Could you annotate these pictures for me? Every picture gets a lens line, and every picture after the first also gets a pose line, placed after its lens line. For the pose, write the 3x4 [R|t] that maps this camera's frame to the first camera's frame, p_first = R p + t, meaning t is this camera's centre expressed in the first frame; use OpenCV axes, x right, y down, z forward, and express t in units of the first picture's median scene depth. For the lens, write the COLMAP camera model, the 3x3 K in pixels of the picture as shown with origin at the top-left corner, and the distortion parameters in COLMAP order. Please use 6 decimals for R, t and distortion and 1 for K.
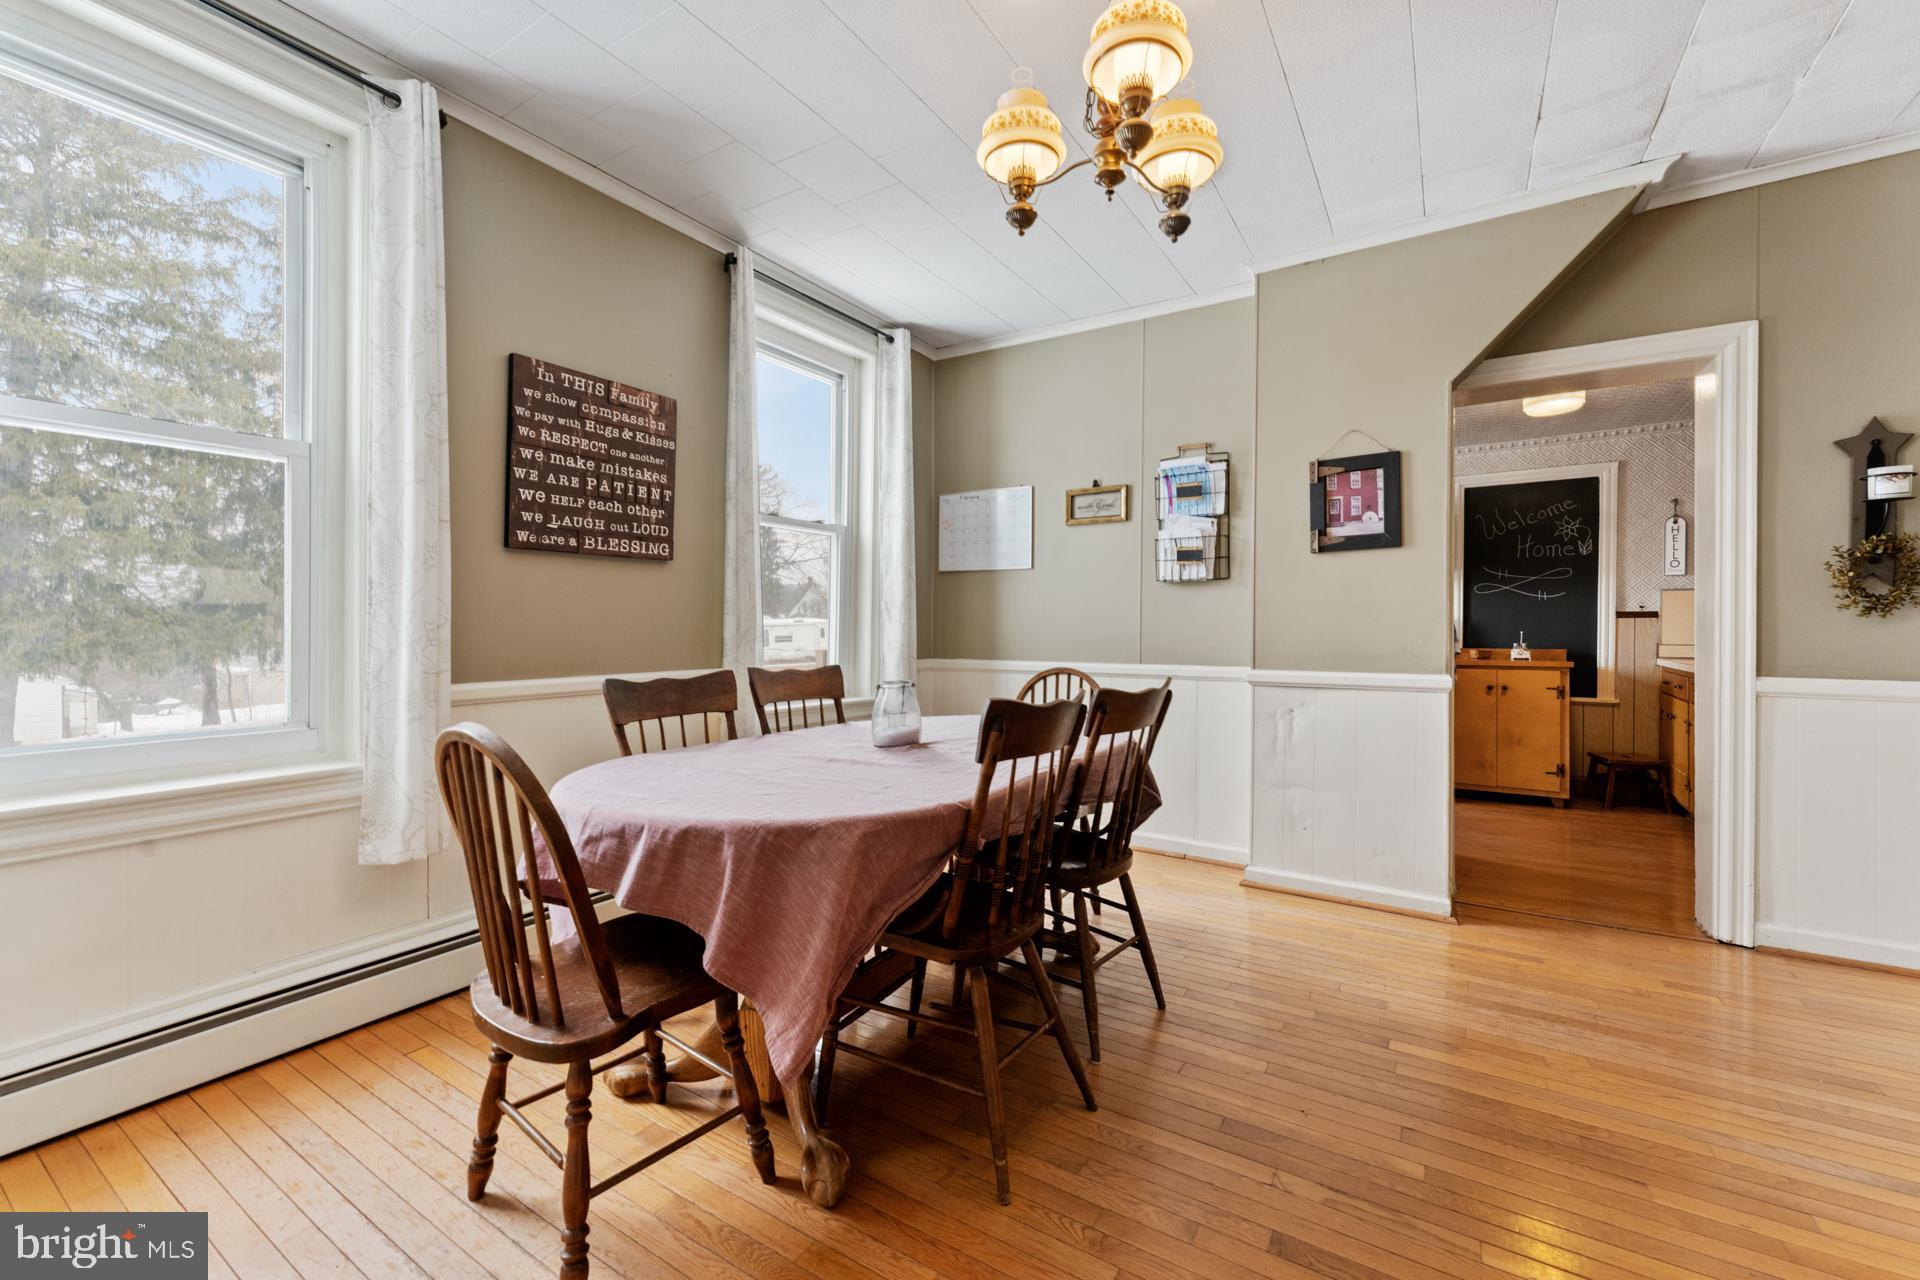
lens RADIAL K [[783.2, 0, 959.5], [0, 783.2, 630.5], [0, 0, 1]] dist [0.003680, -0.000818]
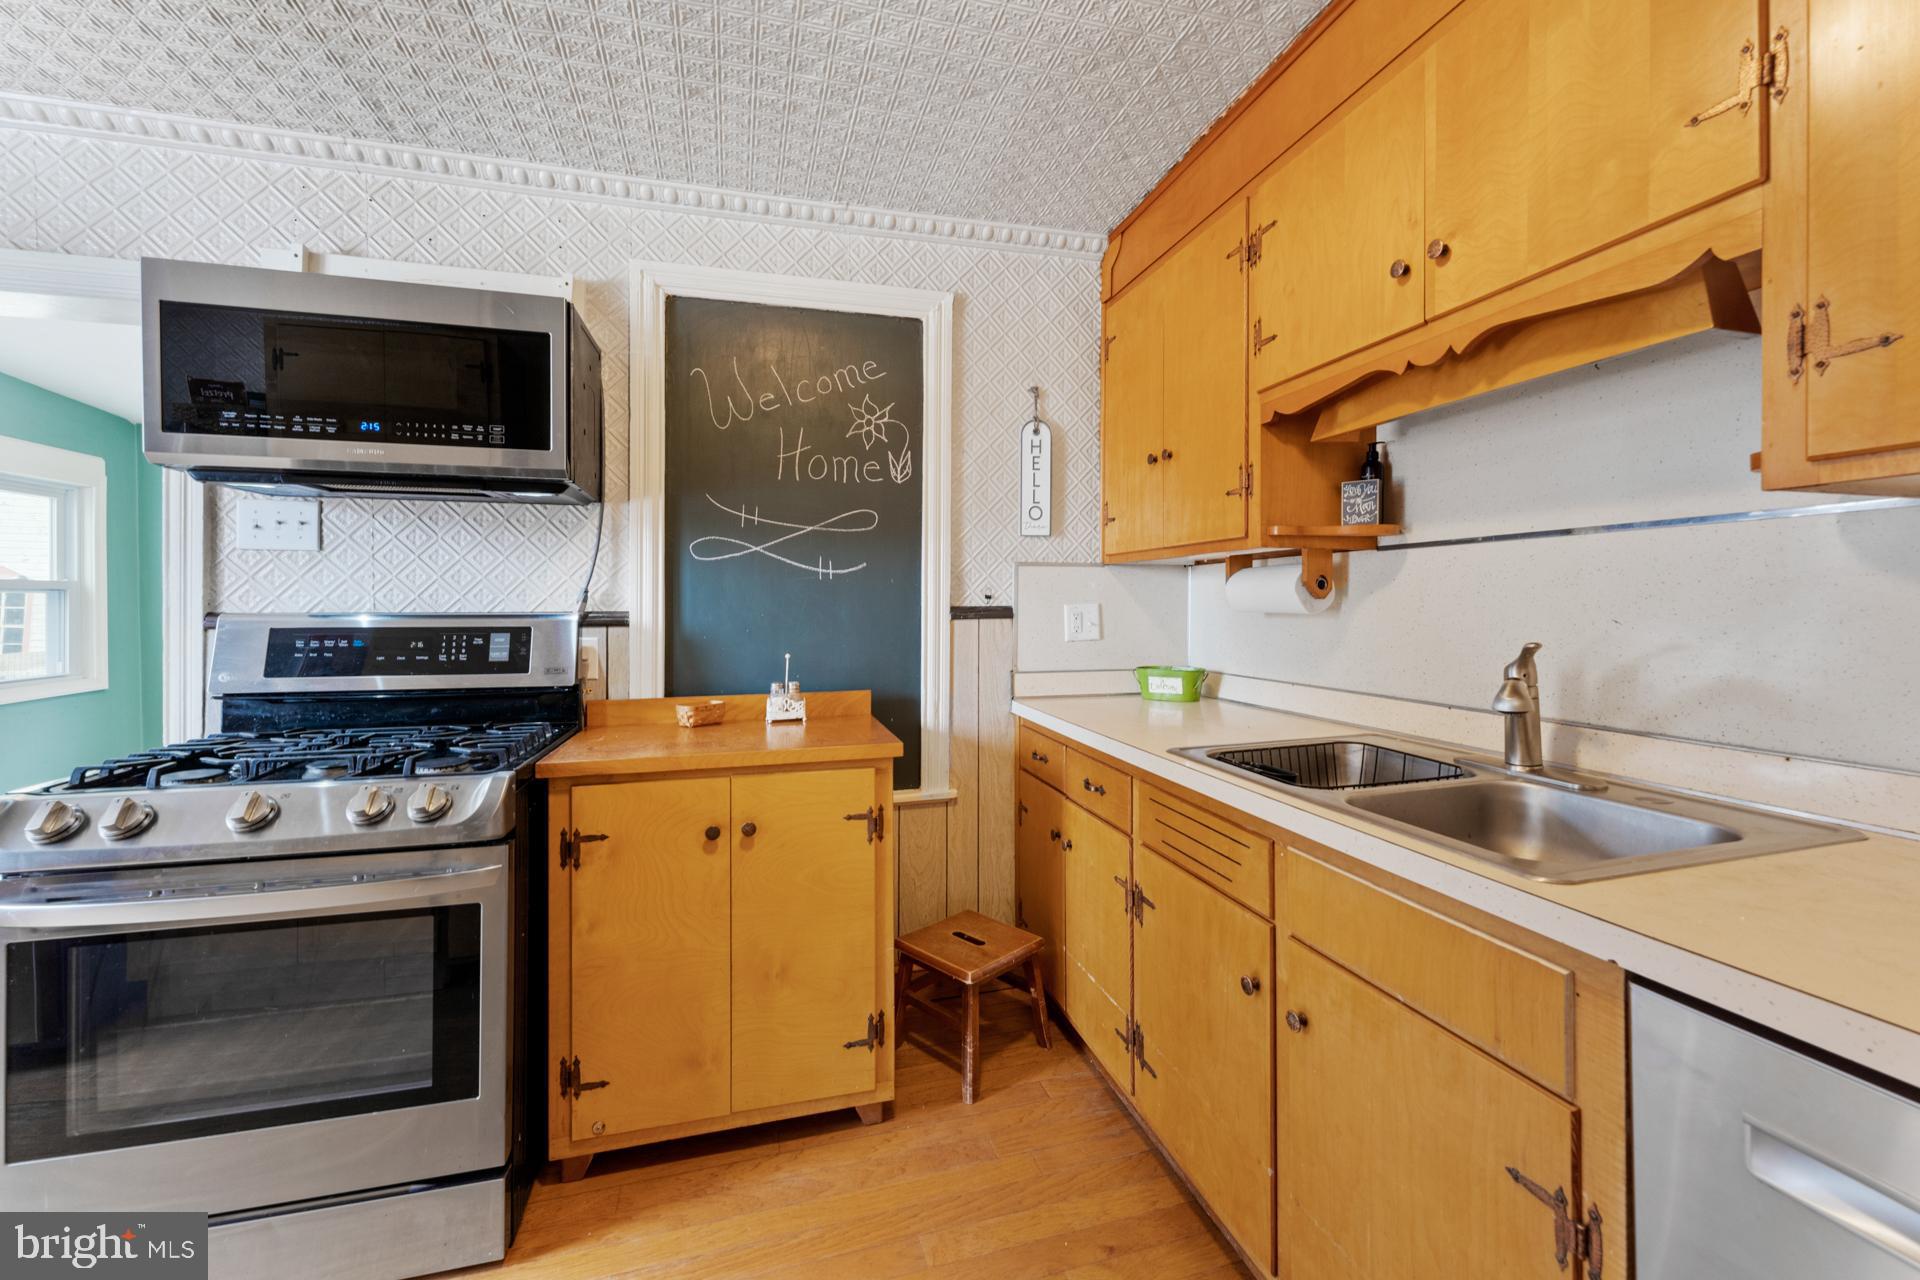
lens RADIAL K [[783.2, 0, 957.8], [0, 783.2, 605.4], [0, 0, 1]] dist [0.003680, -0.000818]
pose [[0.666773, -0.003553, 0.745252, 0.484634], [0.006675, 0.999977, -0.001205, -0.024230], [-0.745231, 0.005778, 0.666782, 0.680015]]
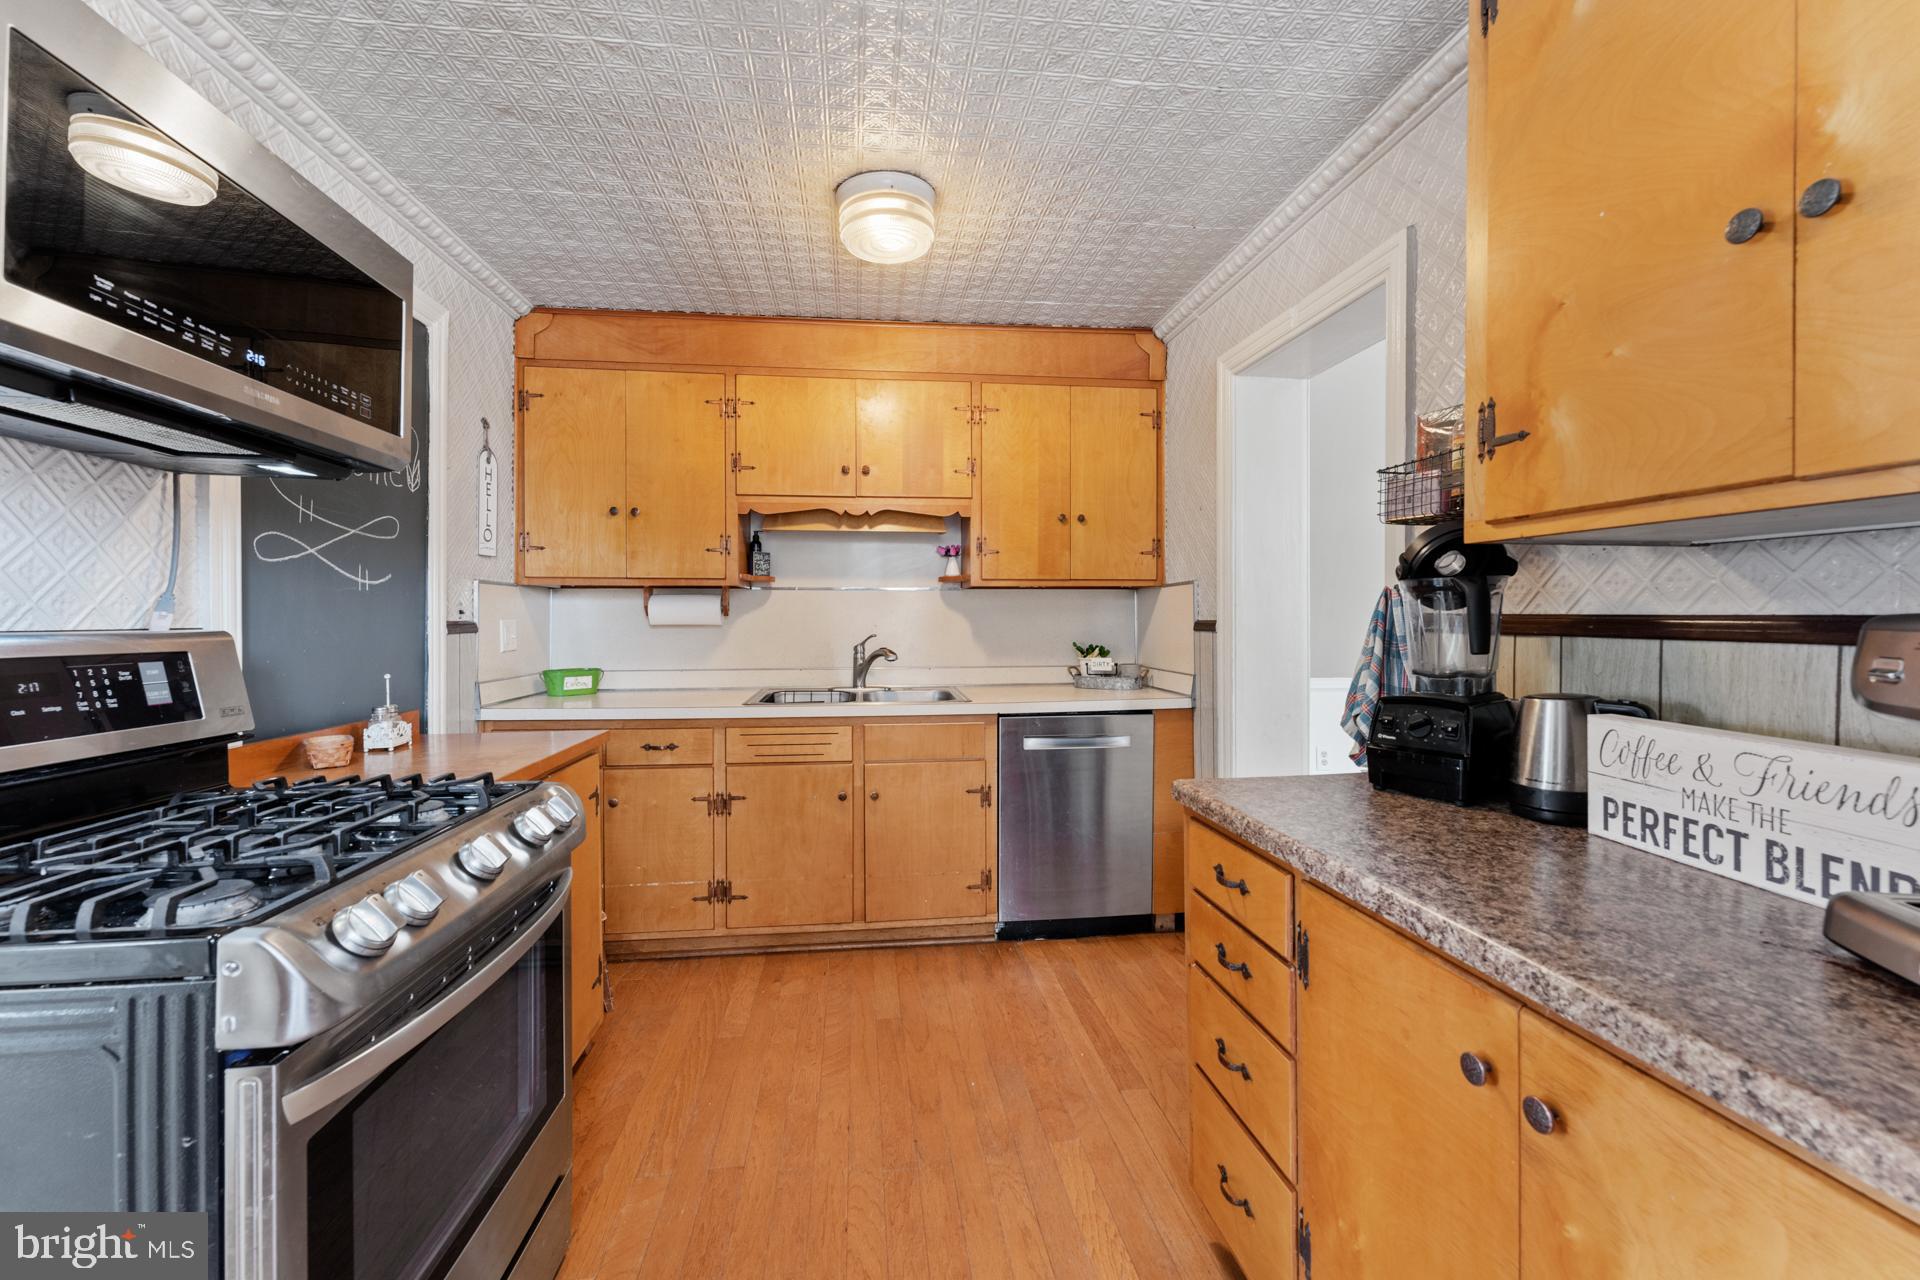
lens RADIAL K [[783.2, 0, 958.7], [0, 783.2, 626.2], [0, 0, 1]] dist [0.003680, -0.000818]
pose [[-0.636167, -0.006248, 0.771526, 0.265015], [0.006600, 0.999887, 0.013539, -0.025612], [-0.771523, 0.013705, -0.636054, 1.064120]]
